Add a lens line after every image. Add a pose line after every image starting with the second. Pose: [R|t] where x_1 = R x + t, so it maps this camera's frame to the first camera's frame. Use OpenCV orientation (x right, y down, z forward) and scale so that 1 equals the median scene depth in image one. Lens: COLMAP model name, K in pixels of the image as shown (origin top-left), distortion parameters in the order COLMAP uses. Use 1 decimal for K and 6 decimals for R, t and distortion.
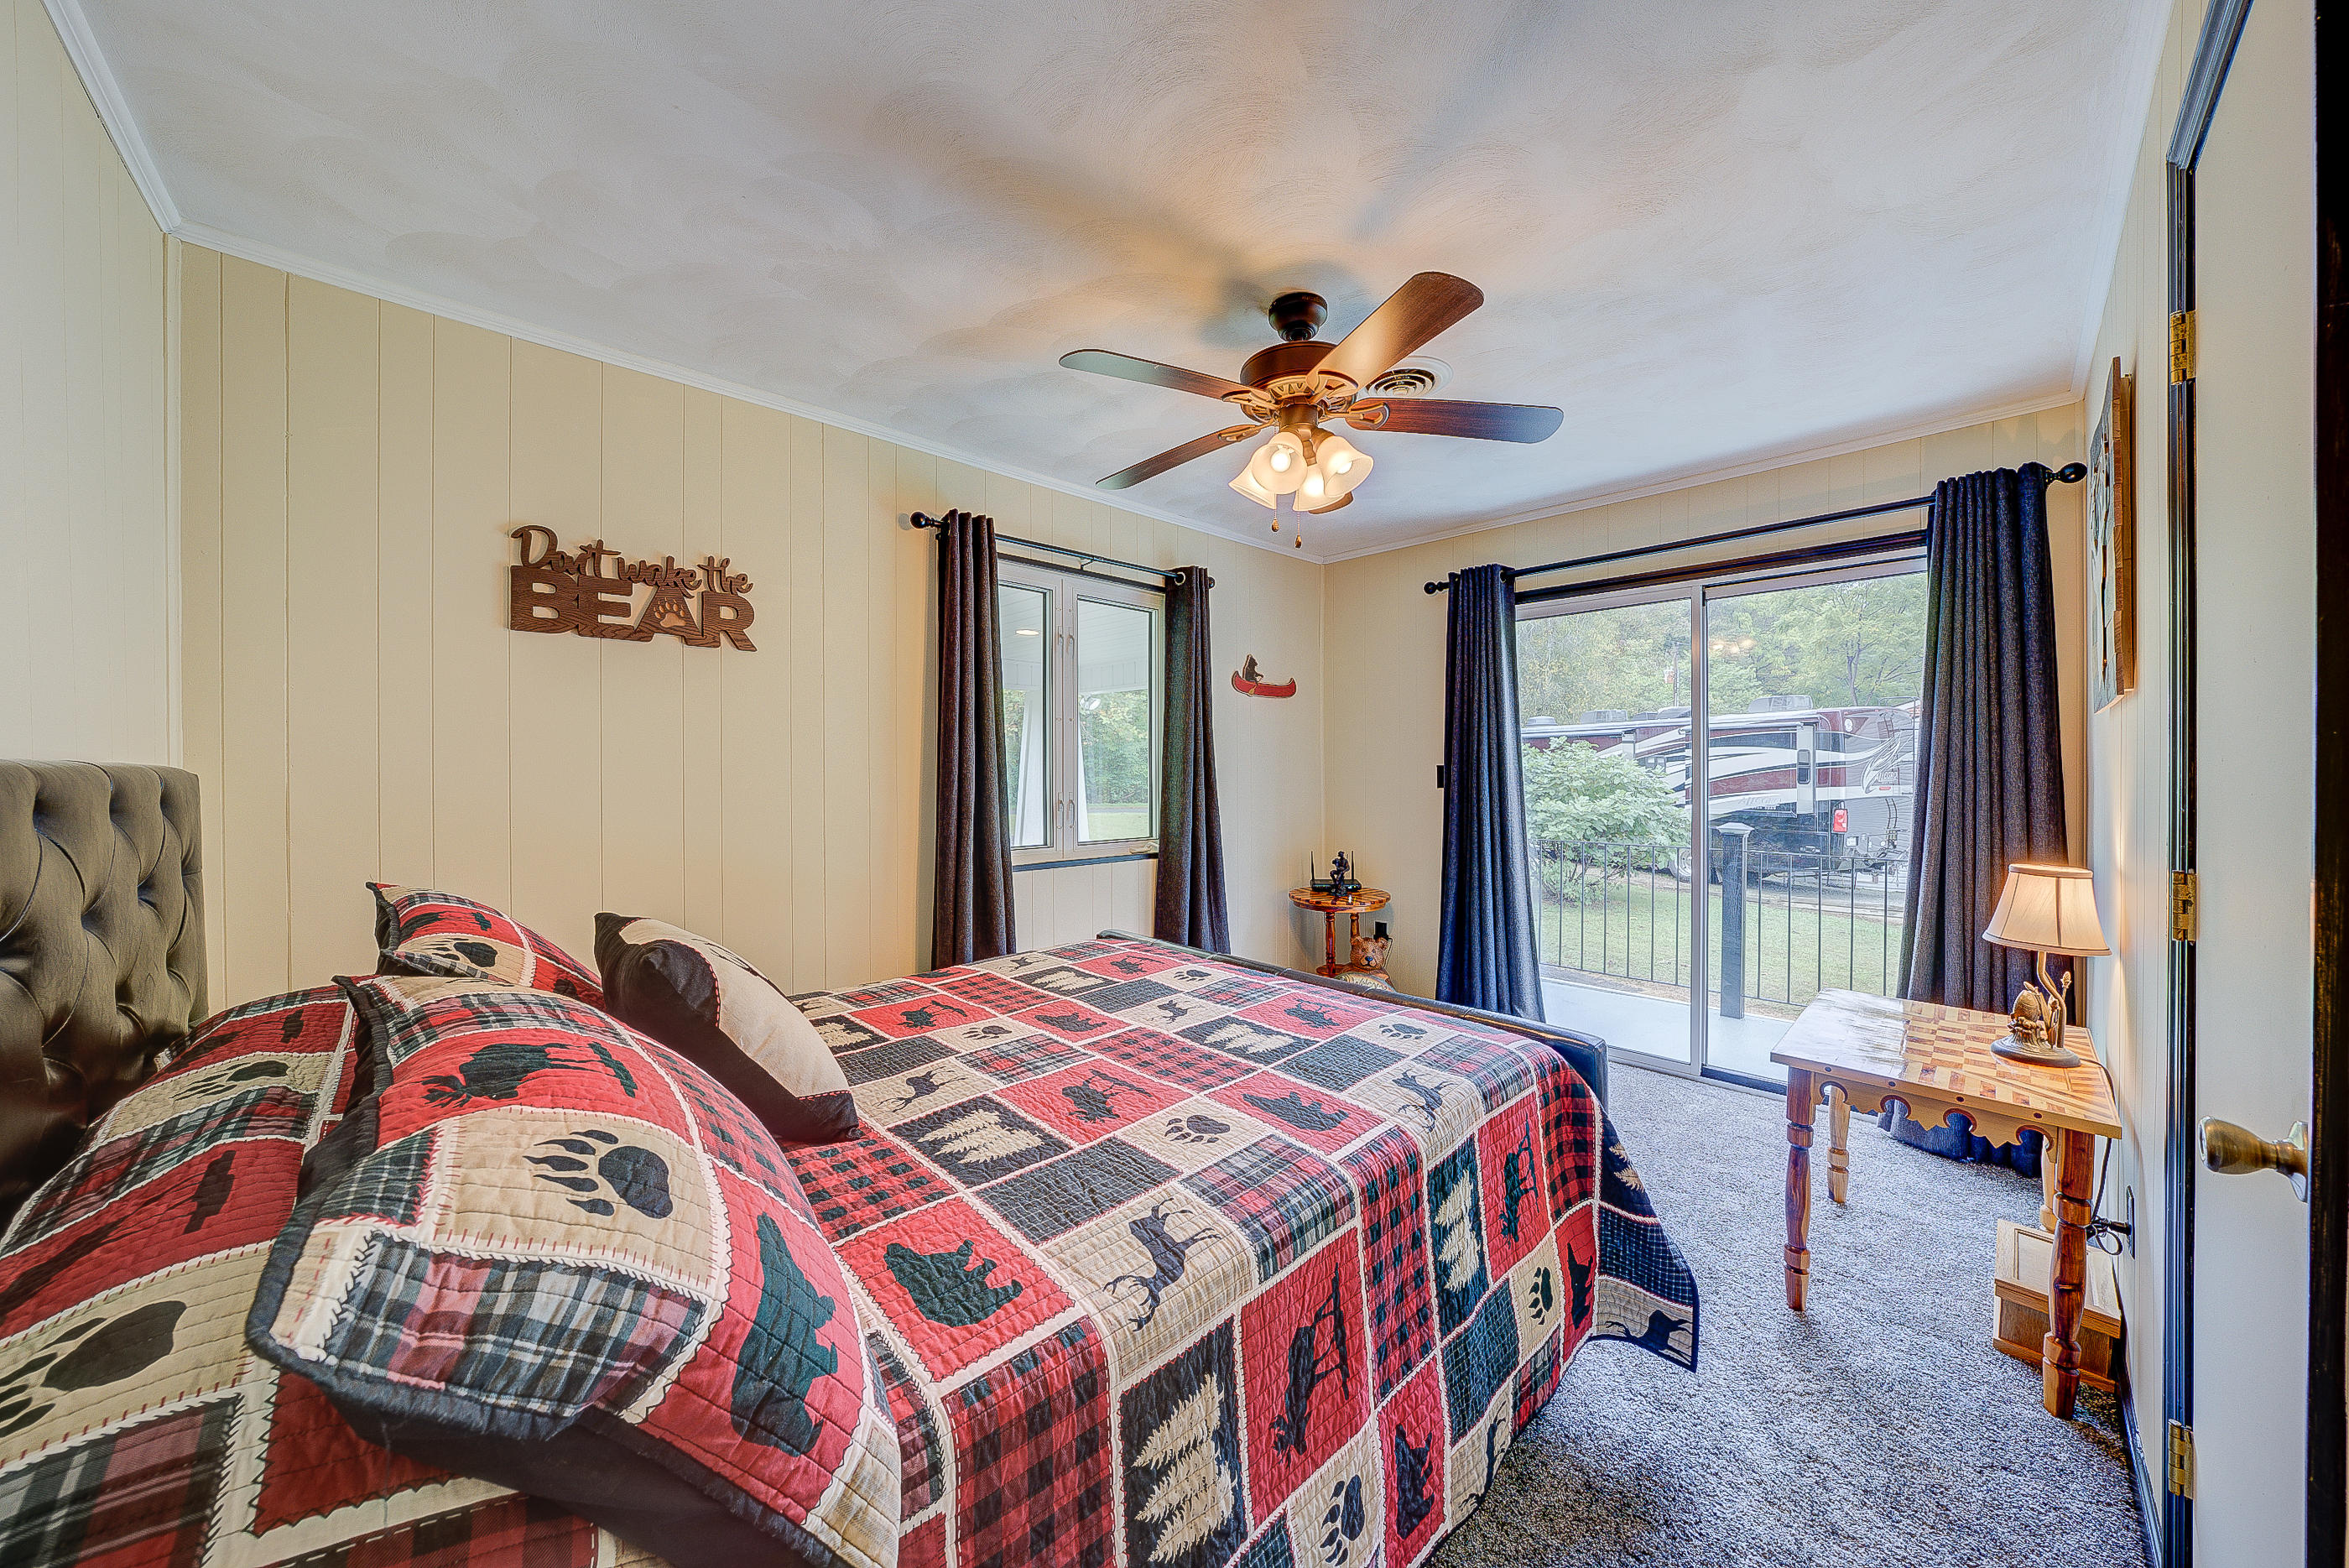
lens RADIAL K [[807.0, 0, 1182.0], [0, 807.0, 792.1], [0, 0, 1]] dist [-0.011888, 0.000304]
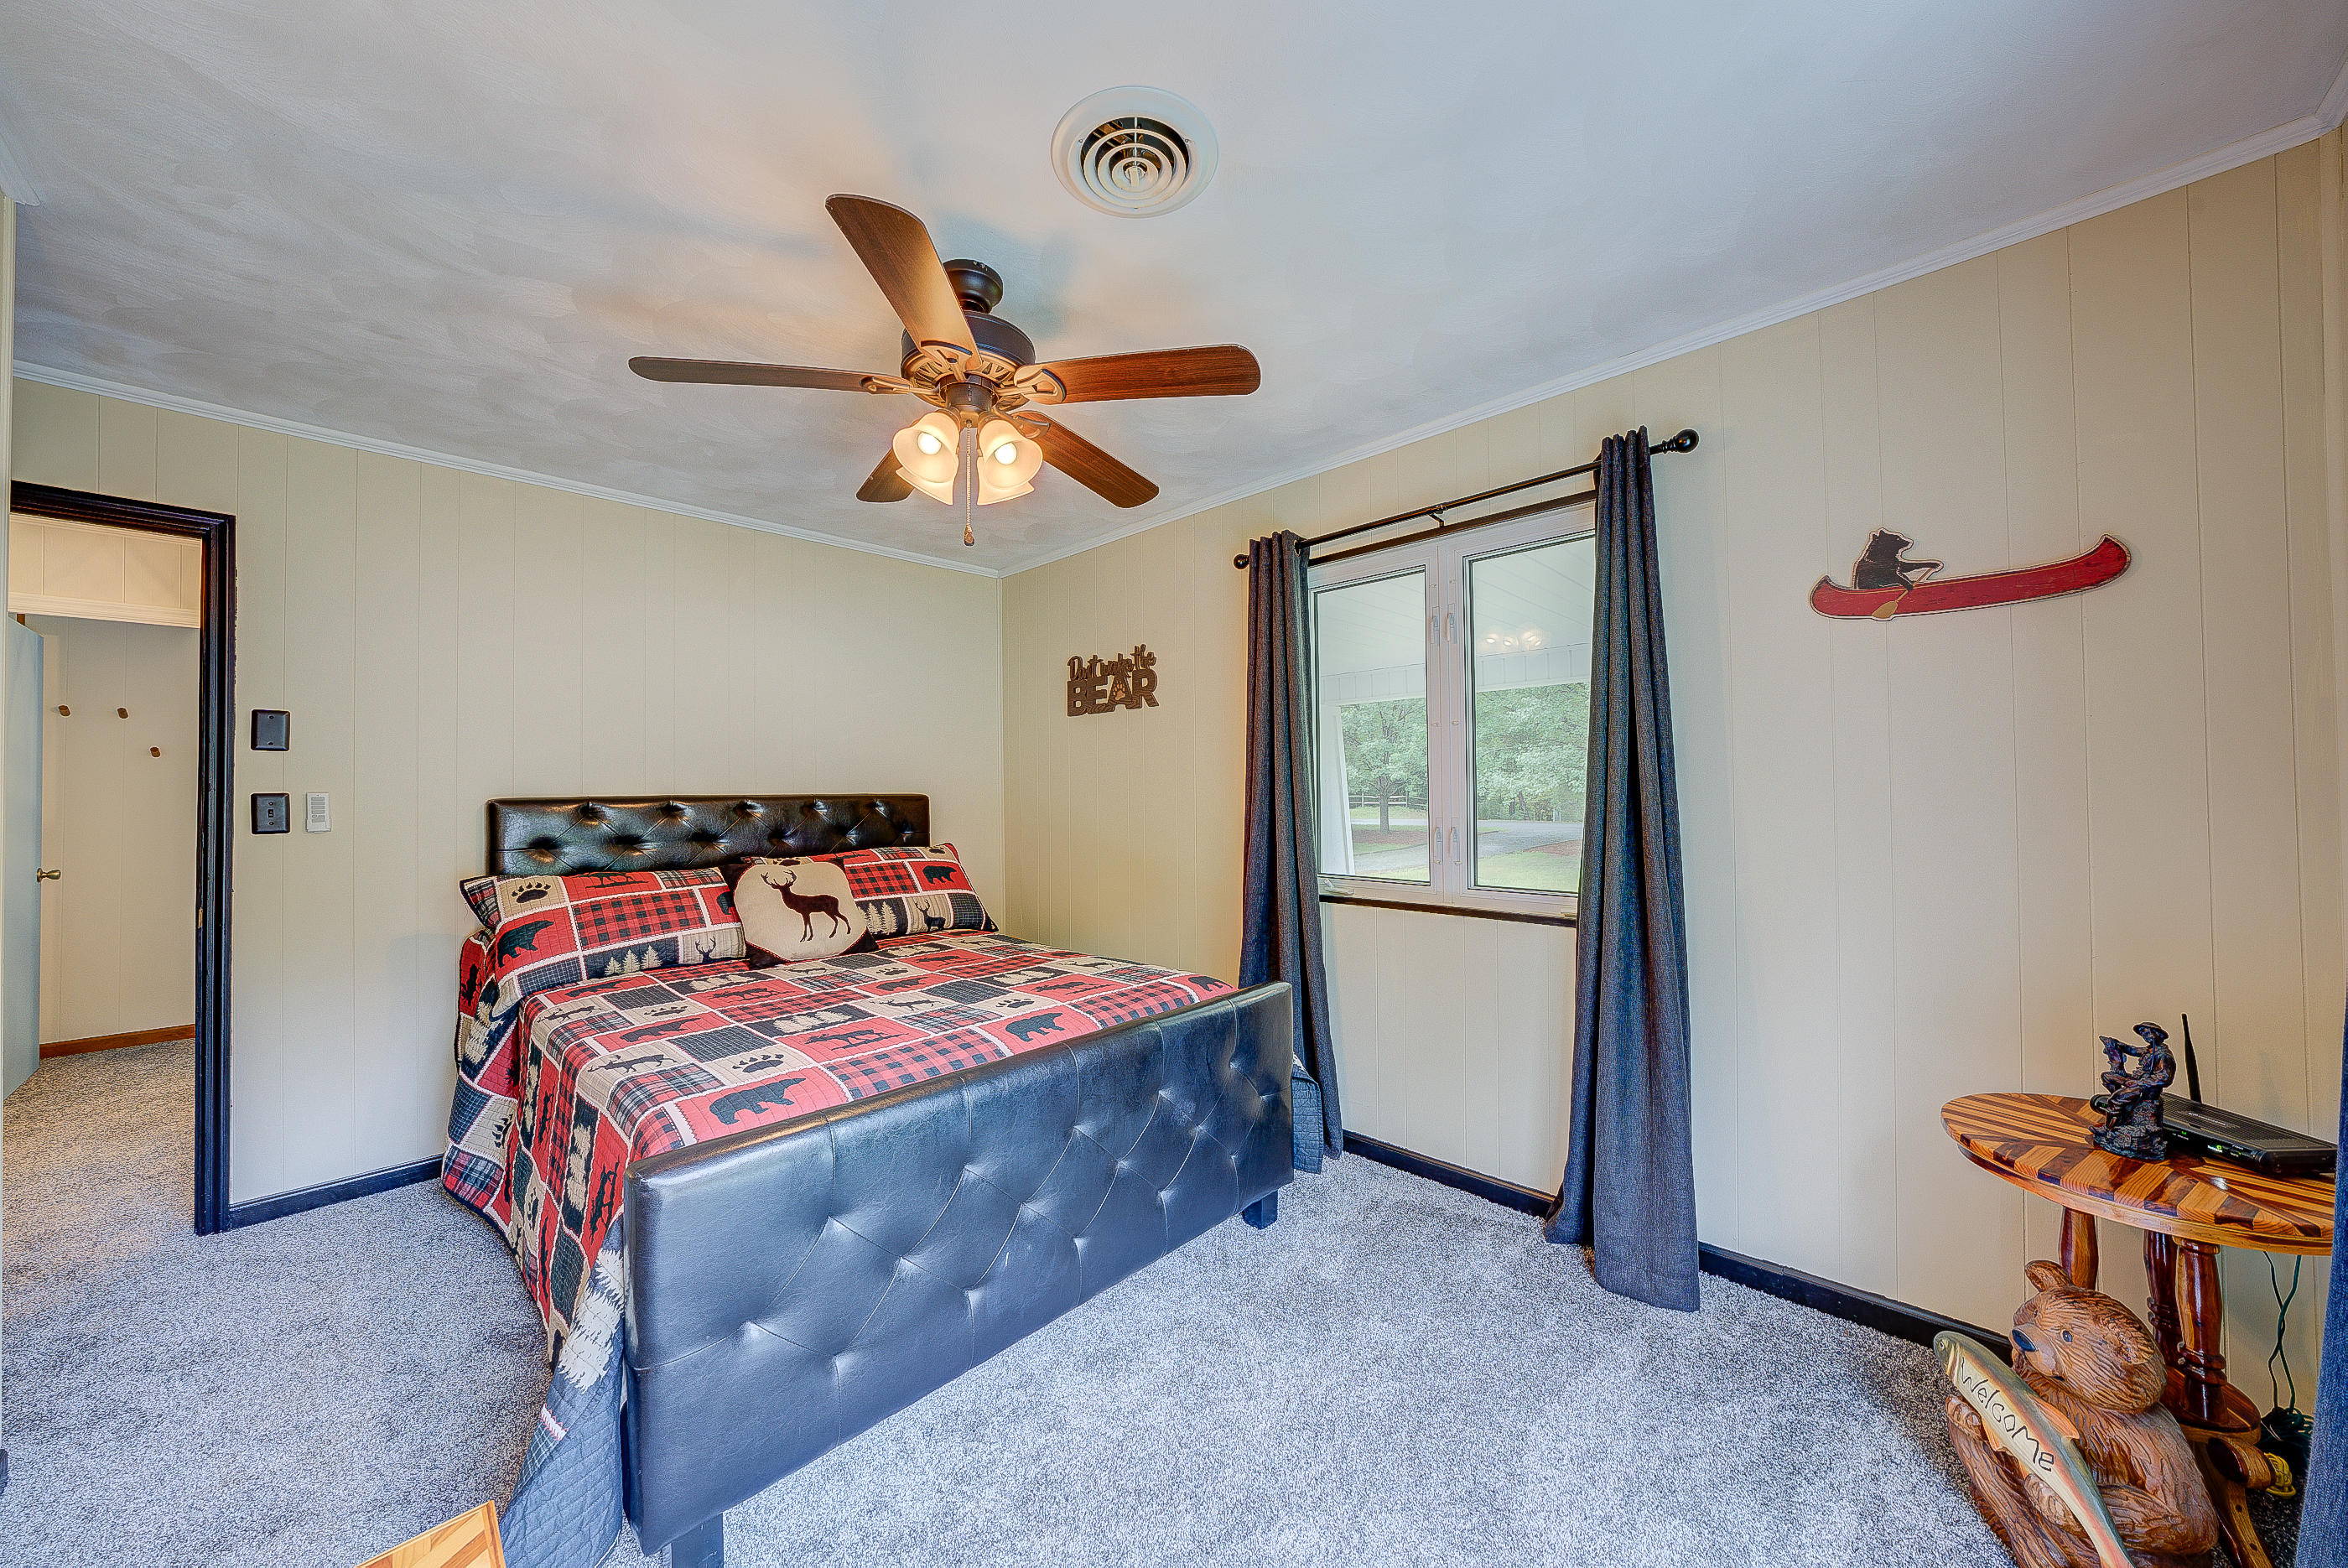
lens RADIAL K [[806.6, 0, 1170.3], [0, 806.6, 764.7], [0, 0, 1]] dist [-0.011888, 0.000304]
pose [[0.034329, -0.010914, -0.999351, 0.920820], [0.004519, 0.999932, -0.010765, -0.062118], [0.999400, -0.004146, 0.034376, 1.045218]]
